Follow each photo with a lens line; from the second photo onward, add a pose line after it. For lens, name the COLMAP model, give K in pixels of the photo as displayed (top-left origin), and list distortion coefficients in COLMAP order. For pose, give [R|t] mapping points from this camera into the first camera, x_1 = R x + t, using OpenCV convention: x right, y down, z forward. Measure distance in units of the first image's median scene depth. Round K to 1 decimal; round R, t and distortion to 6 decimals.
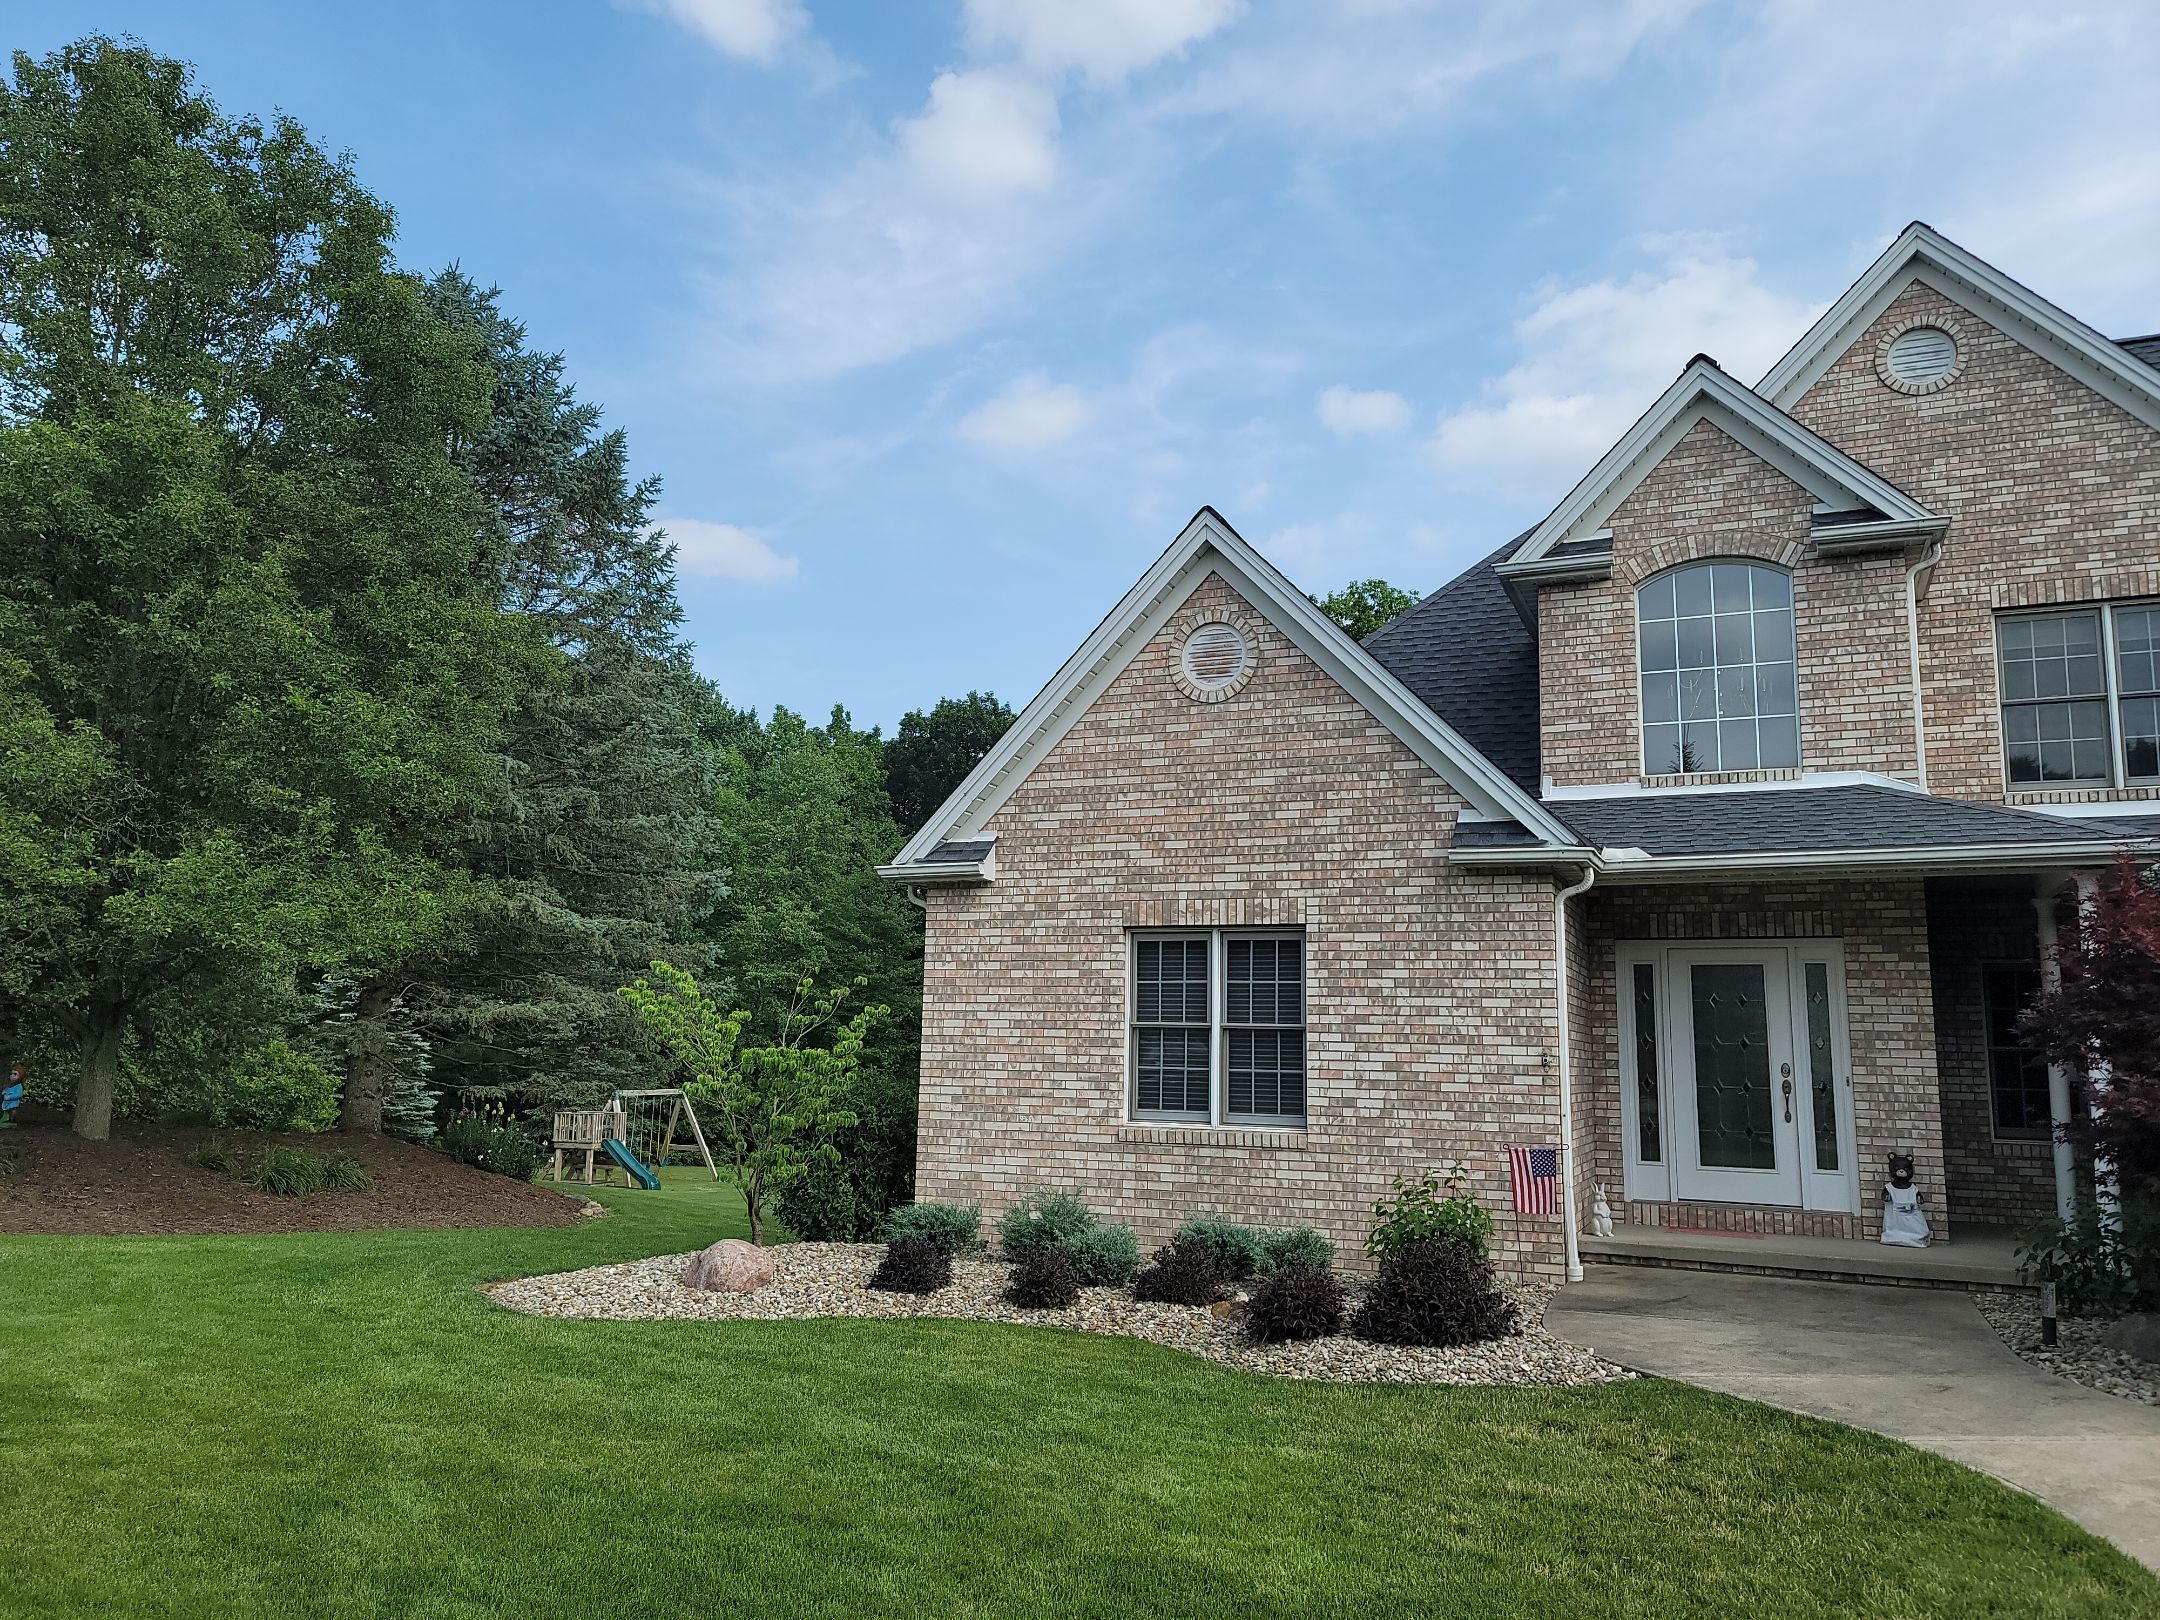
lens RADIAL K [[1553.0, 0, 1060.1], [0, 1553.0, 809.6], [0, 0, 1]] dist [0.043237, -0.026307]
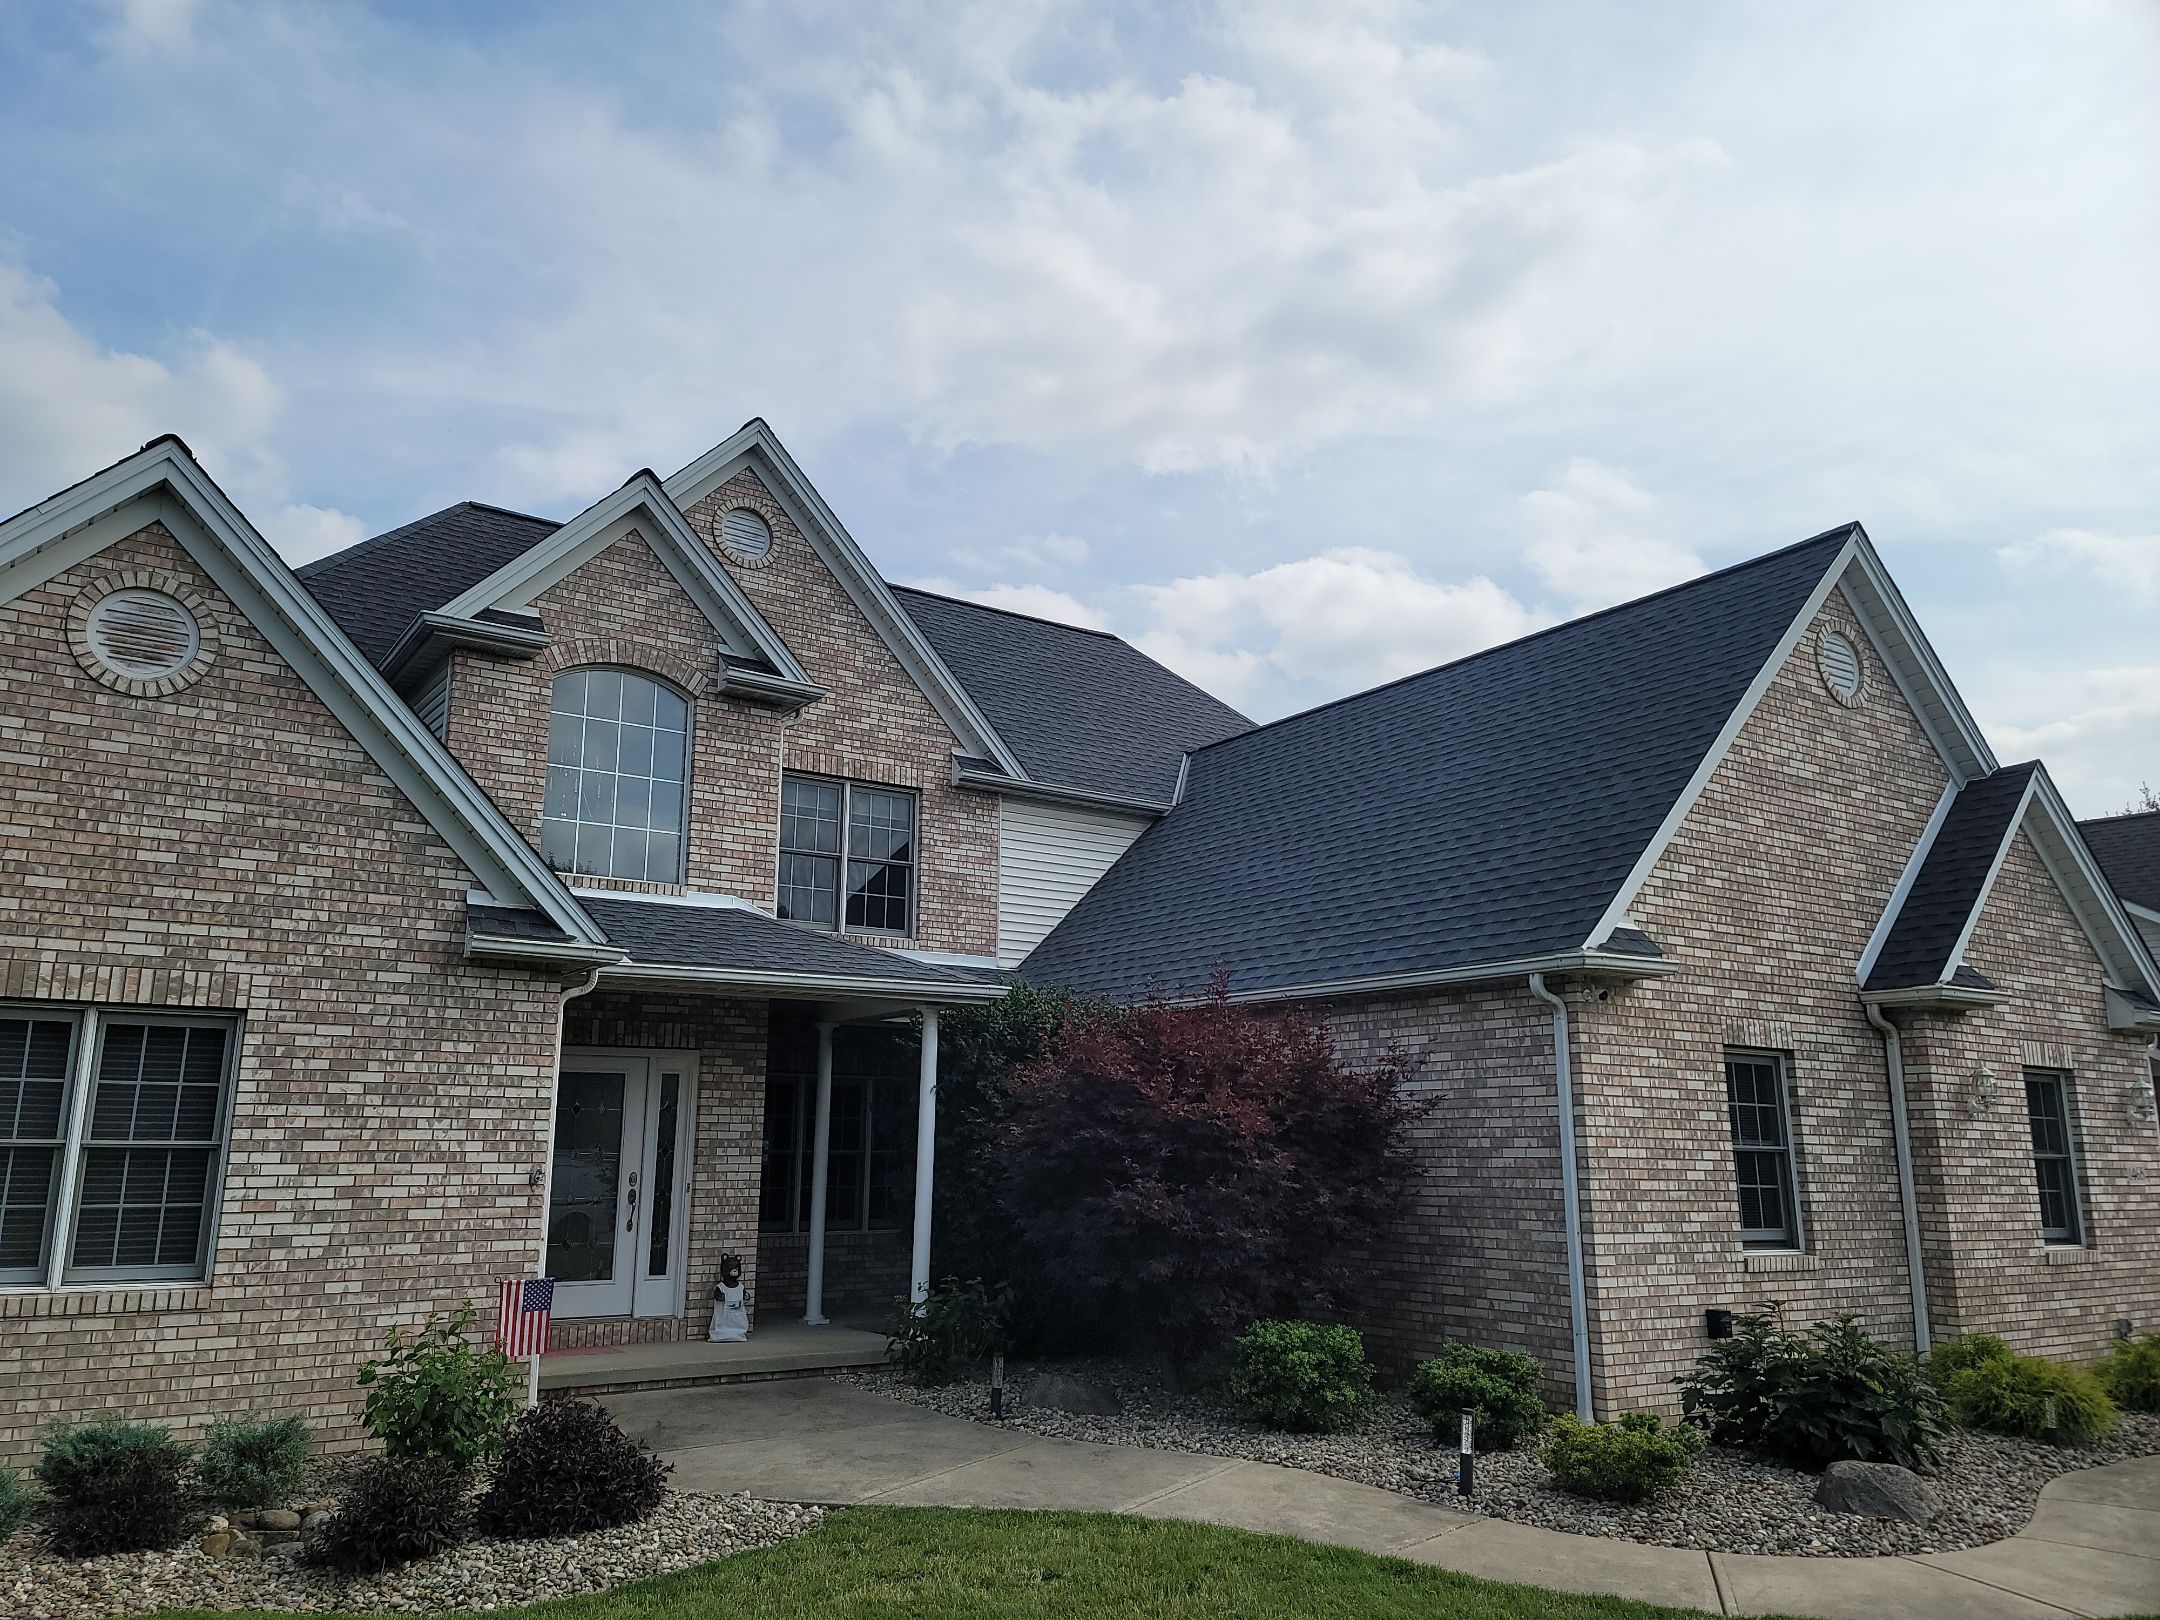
lens RADIAL K [[1553.0, 0, 1065.3], [0, 1553.0, 815.9], [0, 0, 1]] dist [0.043237, -0.026307]
pose [[0.524925, 0.167106, 0.834583, -0.285311], [-0.123627, 0.985109, -0.119489, 0.021510], [-0.842123, -0.040454, 0.537767, 0.236934]]
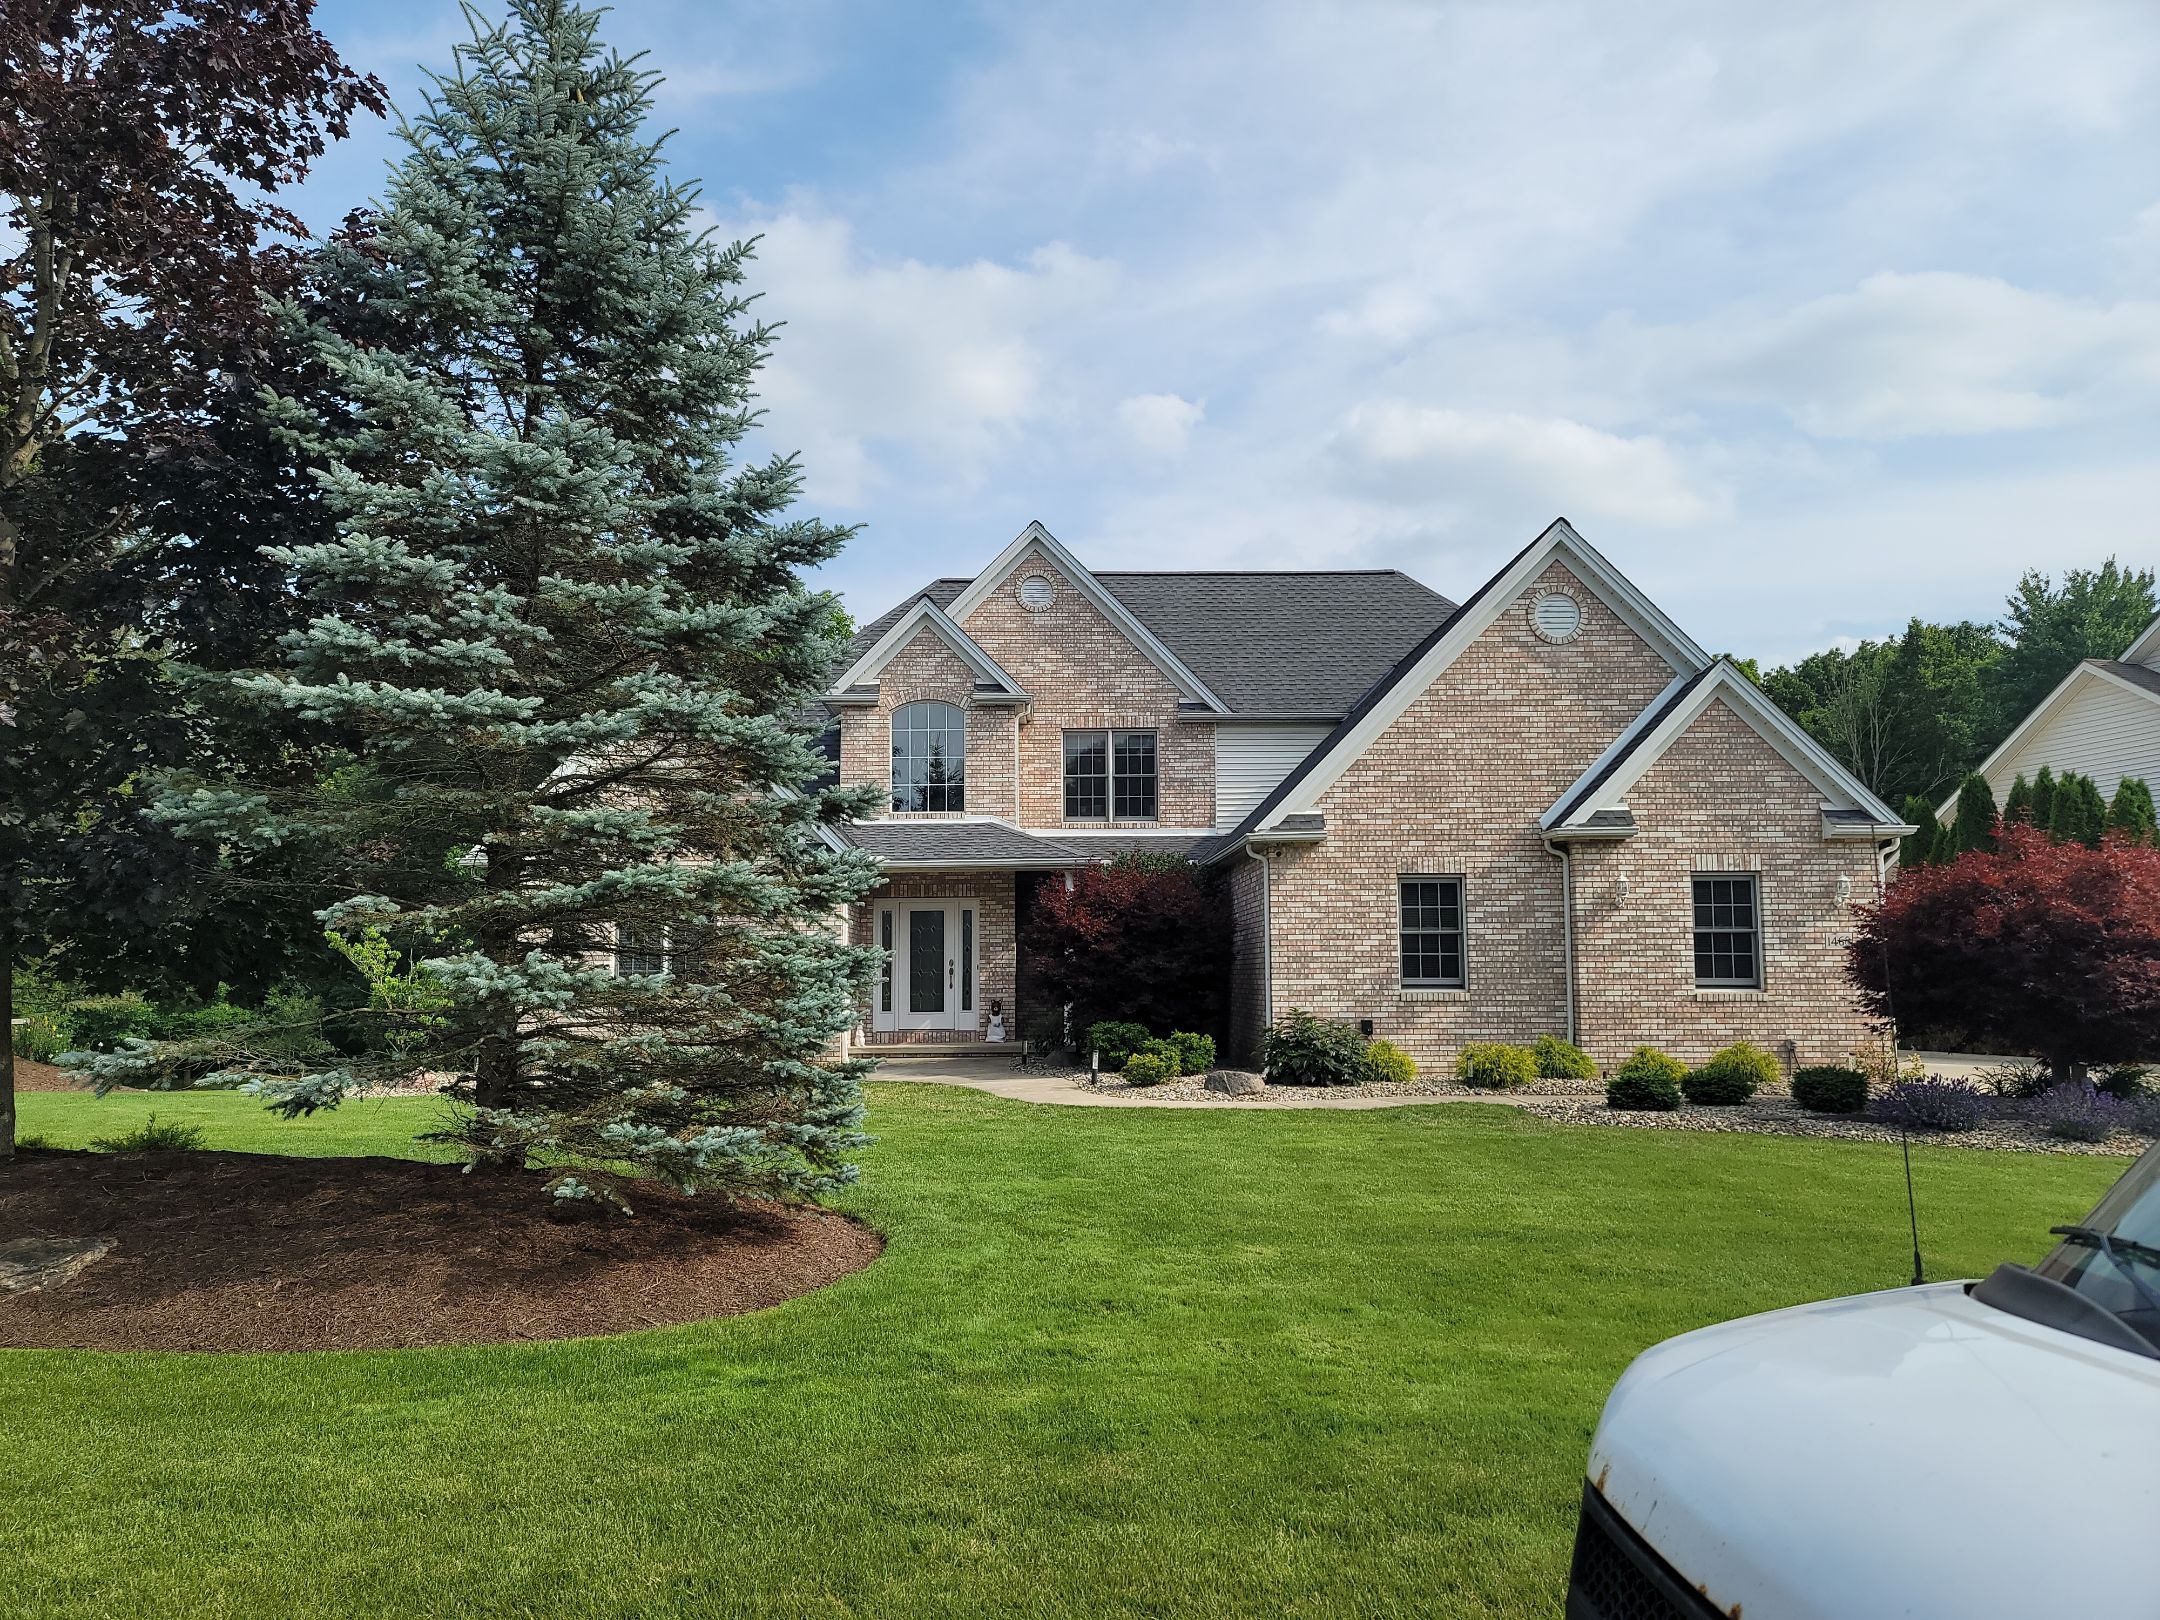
lens RADIAL K [[1553.0, 0, 1073.9], [0, 1553.0, 822.2], [0, 0, 1]] dist [0.043237, -0.026307]
pose [[0.900795, 0.015572, 0.433965, -0.274729], [-0.039695, 0.998126, 0.046581, -0.118184], [-0.432427, -0.059186, 0.899725, -0.889148]]
